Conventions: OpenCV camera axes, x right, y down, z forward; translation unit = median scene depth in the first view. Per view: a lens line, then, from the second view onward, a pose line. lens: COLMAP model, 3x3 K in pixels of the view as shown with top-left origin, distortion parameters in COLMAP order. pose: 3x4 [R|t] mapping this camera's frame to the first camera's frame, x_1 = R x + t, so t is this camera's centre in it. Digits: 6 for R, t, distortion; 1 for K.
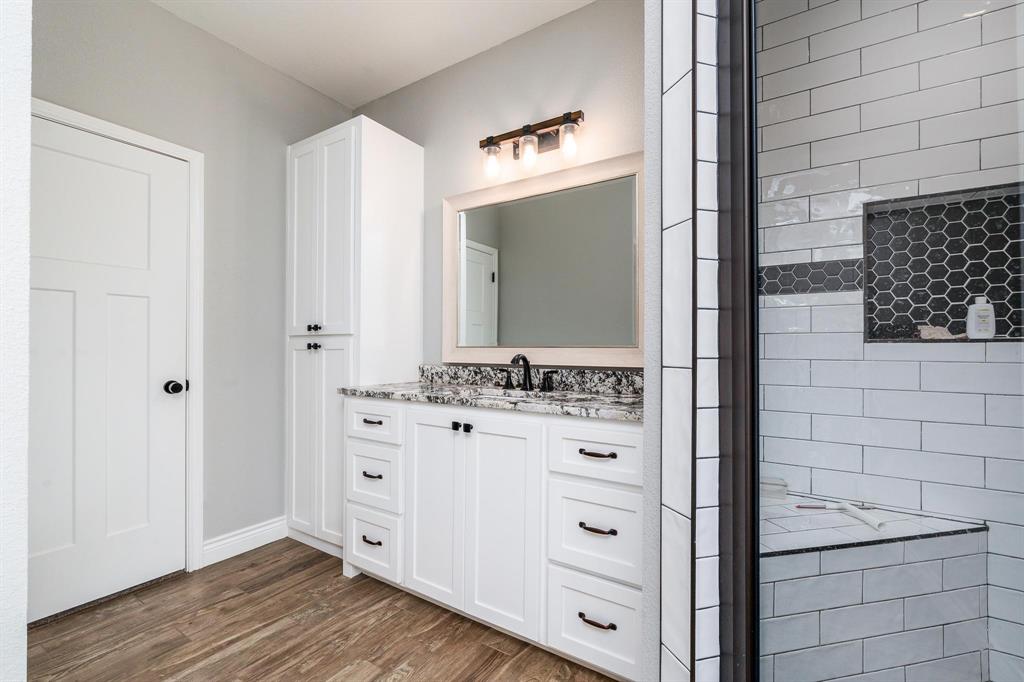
lens RADIAL K [[454.0, 0, 508.7], [0, 454.0, 344.4], [0, 0, 1]] dist [-0.001558, -0.000197]
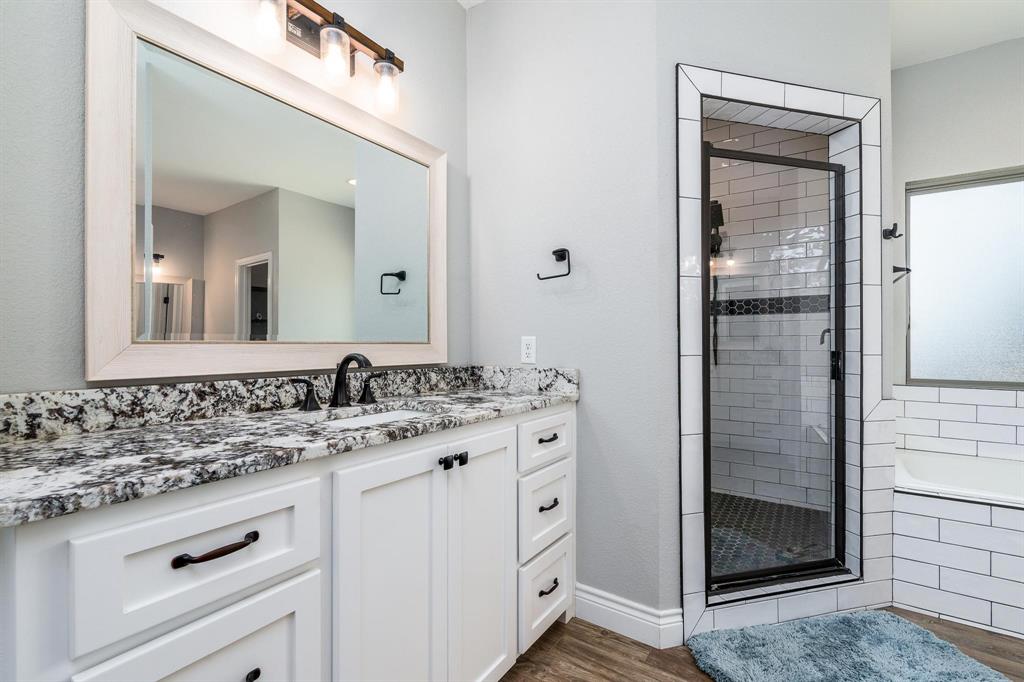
lens RADIAL K [[454.0, 0, 508.7], [0, 454.0, 344.4], [0, 0, 1]] dist [-0.001558, -0.000197]
pose [[0.025491, -0.003453, 0.999669, -0.707651], [-0.007818, 0.999963, 0.003653, 0.003864], [-0.999644, -0.007909, 0.025463, 0.813608]]
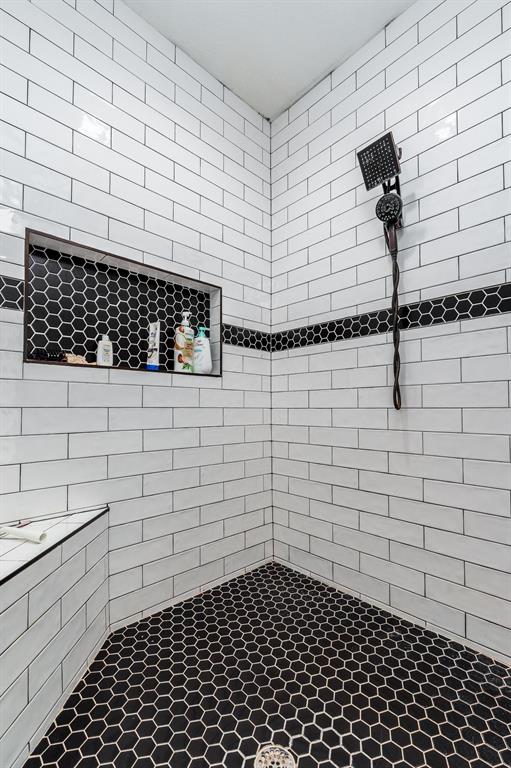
lens RADIAL K [[342.7, 0, 257.6], [0, 342.7, 395.3], [0, 0, 1]] dist [-0.004359, -0.000255]
pose [[0.226842, 0.027261, 0.973550, 0.124070], [-0.003591, 0.999625, -0.027155, 0.071206], [-0.973925, 0.002664, 0.226854, 0.248816]]
